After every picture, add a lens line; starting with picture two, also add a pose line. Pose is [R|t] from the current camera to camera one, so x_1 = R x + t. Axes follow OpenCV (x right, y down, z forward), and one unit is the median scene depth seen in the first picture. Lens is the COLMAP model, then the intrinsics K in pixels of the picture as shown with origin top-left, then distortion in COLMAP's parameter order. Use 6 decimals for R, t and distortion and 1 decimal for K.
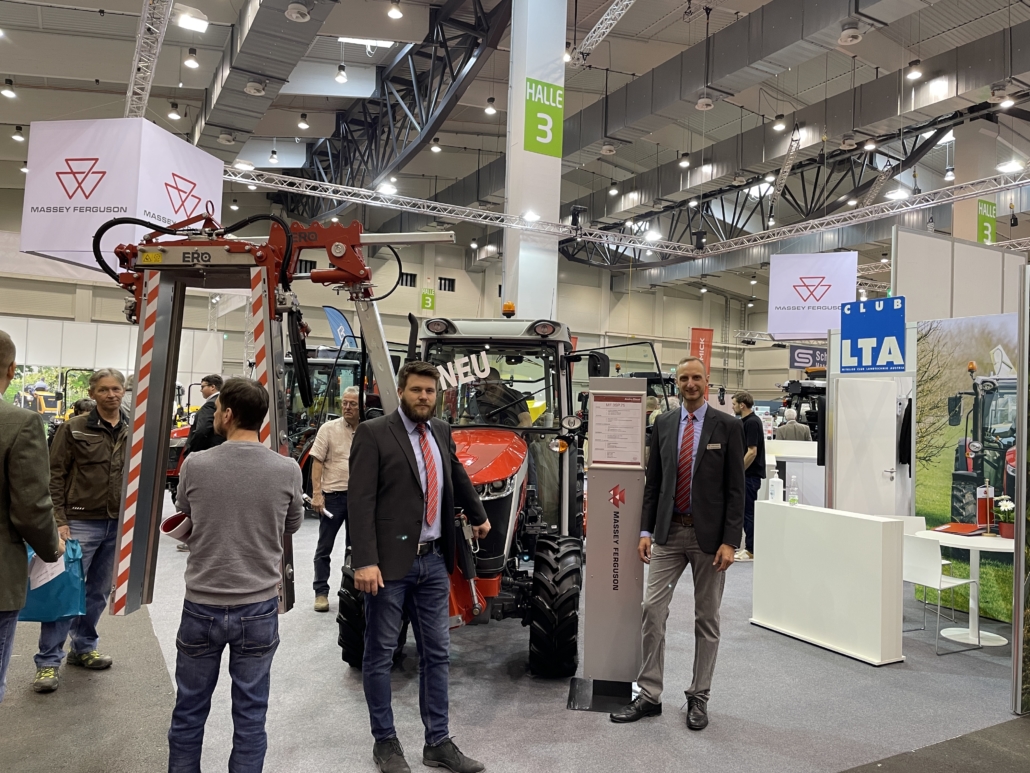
lens RADIAL K [[759.8, 0, 512.6], [0, 759.8, 374.0], [0, 0, 1]] dist [0.131496, -0.164336]
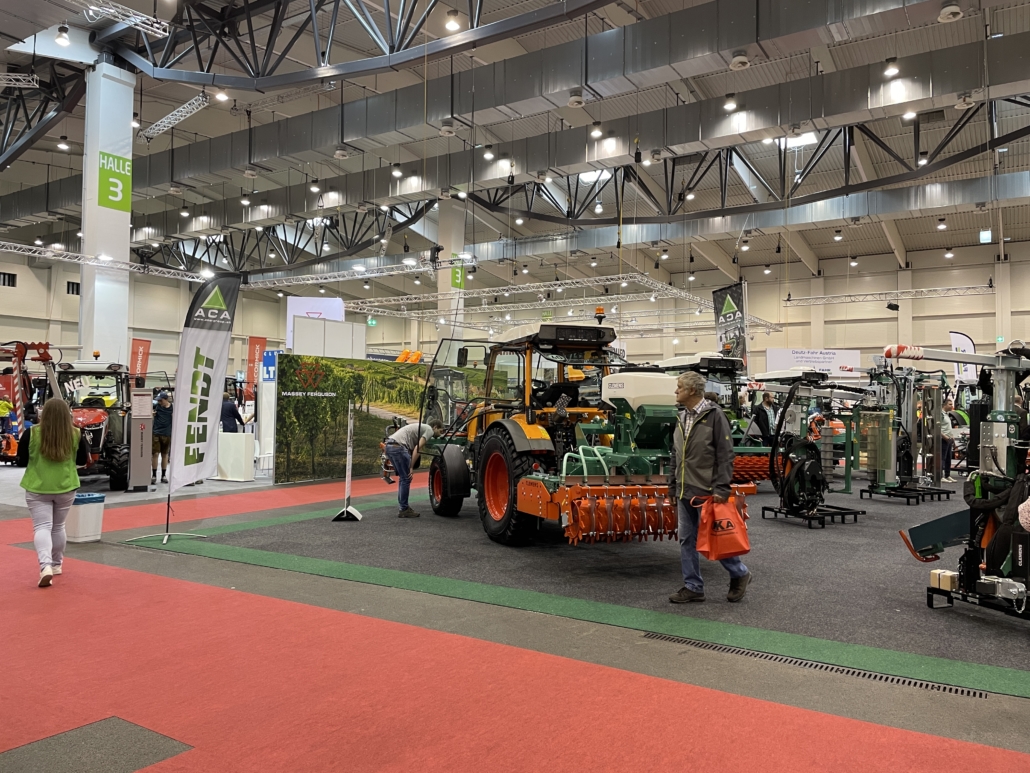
lens RADIAL K [[759.8, 0, 512.6], [0, 759.8, 374.0], [0, 0, 1]] dist [0.131496, -0.164336]
pose [[0.873220, -0.006702, 0.487280, -0.017305], [0.000509, 0.999917, 0.012841, -0.019232], [-0.487326, -0.010965, 0.873152, -0.510024]]
